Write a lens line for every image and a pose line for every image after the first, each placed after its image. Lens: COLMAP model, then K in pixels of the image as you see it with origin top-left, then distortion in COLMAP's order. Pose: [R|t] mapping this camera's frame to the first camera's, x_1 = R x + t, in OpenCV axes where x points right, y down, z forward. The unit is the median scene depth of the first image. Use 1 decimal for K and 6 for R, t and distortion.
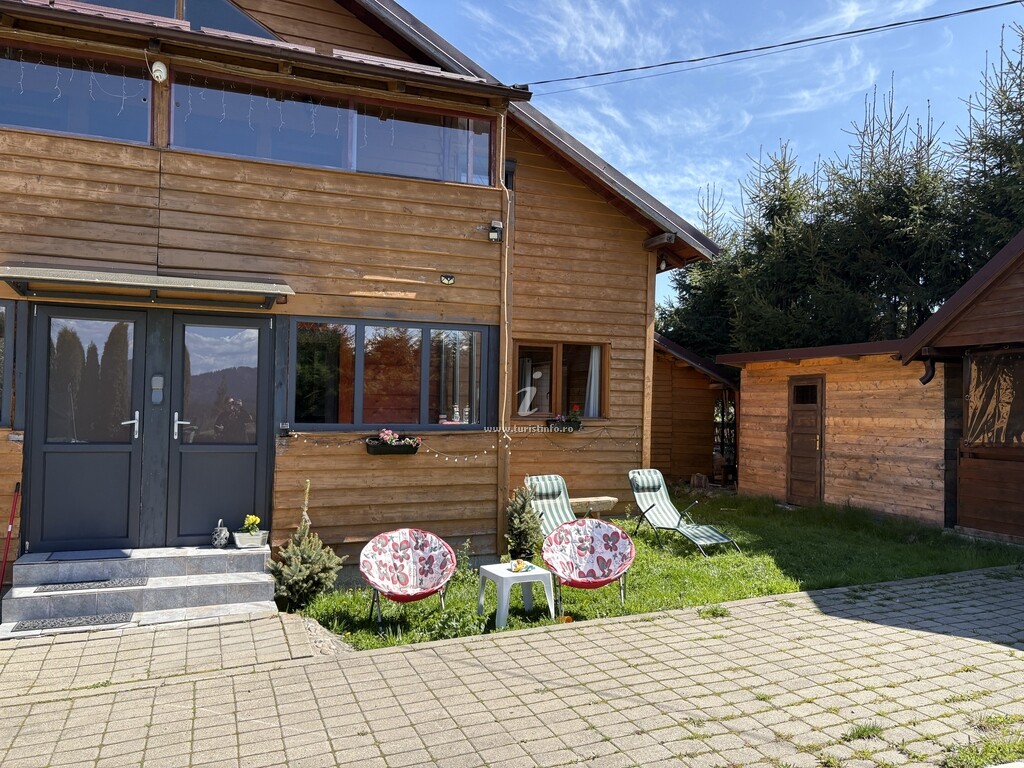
lens RADIAL K [[809.9, 0, 505.2], [0, 809.9, 390.7], [0, 0, 1]] dist [0.044383, -0.007193]
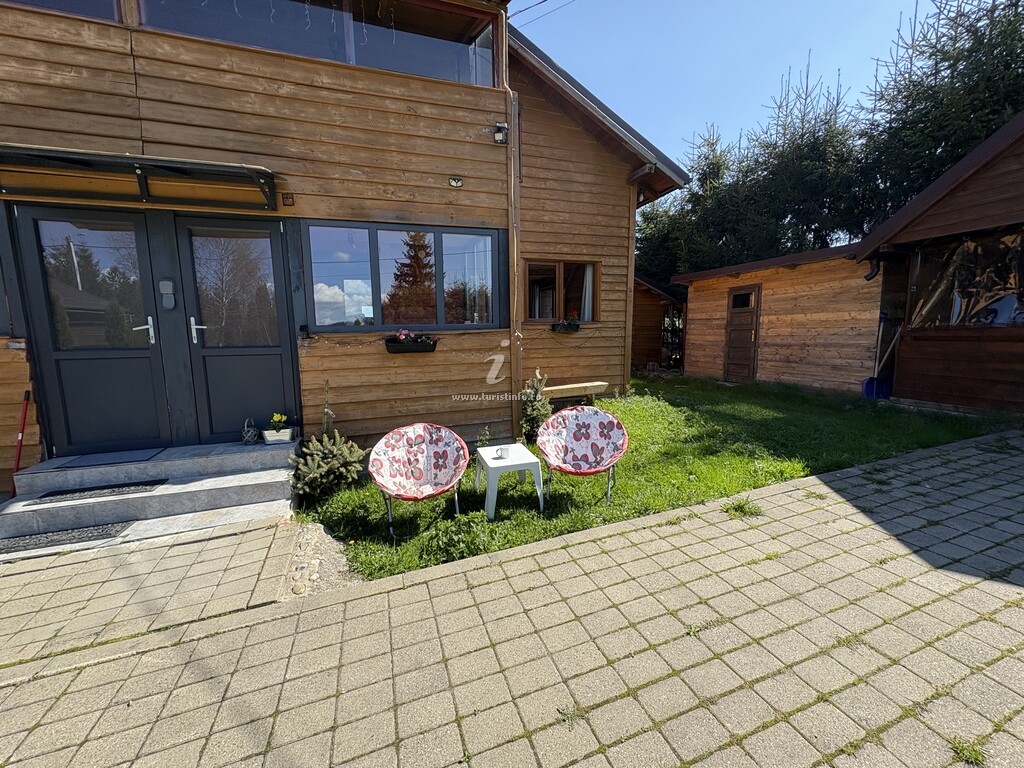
lens RADIAL K [[418.3, 0, 512.0], [0, 418.3, 384.0], [0, 0, 1]] dist [-0.001913, -0.000448]
pose [[0.998910, -0.029341, -0.036298, 0.012513], [0.034298, 0.988911, 0.144493, 0.043831], [0.031656, -0.145581, 0.988840, 0.446673]]
